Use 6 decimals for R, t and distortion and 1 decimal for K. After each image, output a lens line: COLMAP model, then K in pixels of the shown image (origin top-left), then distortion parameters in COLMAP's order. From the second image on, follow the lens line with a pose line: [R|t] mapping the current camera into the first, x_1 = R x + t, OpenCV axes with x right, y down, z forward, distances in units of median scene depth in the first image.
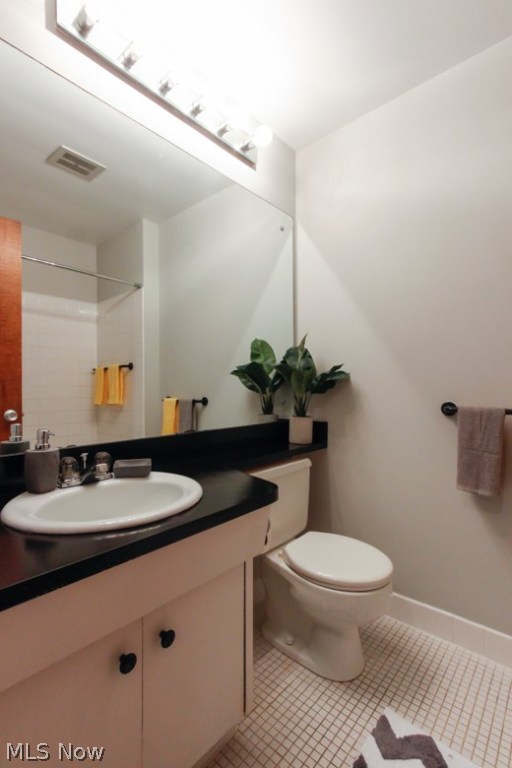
lens RADIAL K [[352.5, 0, 263.4], [0, 352.5, 383.1], [0, 0, 1]] dist [0.000771, 0.003166]
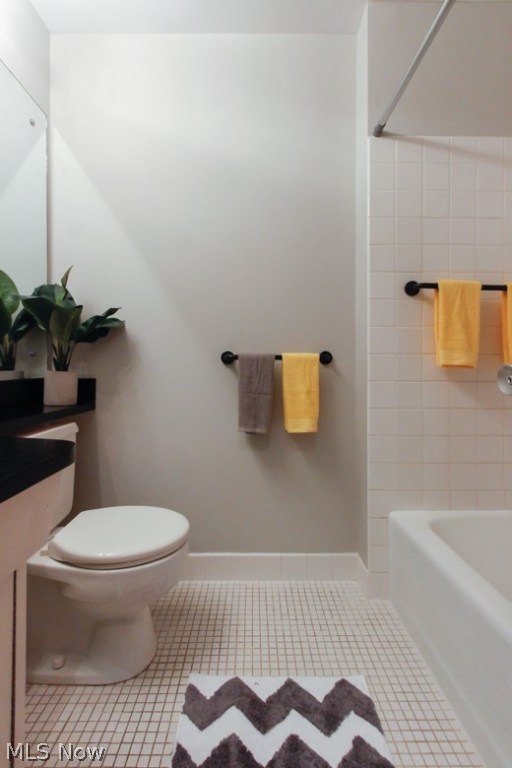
lens RADIAL K [[352.5, 0, 246.3], [0, 352.5, 364.7], [0, 0, 1]] dist [0.000771, 0.003166]
pose [[0.764288, 0.006626, 0.644841, -0.109000], [-0.007573, 0.999970, -0.001299, 0.099656], [-0.644831, -0.003891, 0.764315, 0.177840]]
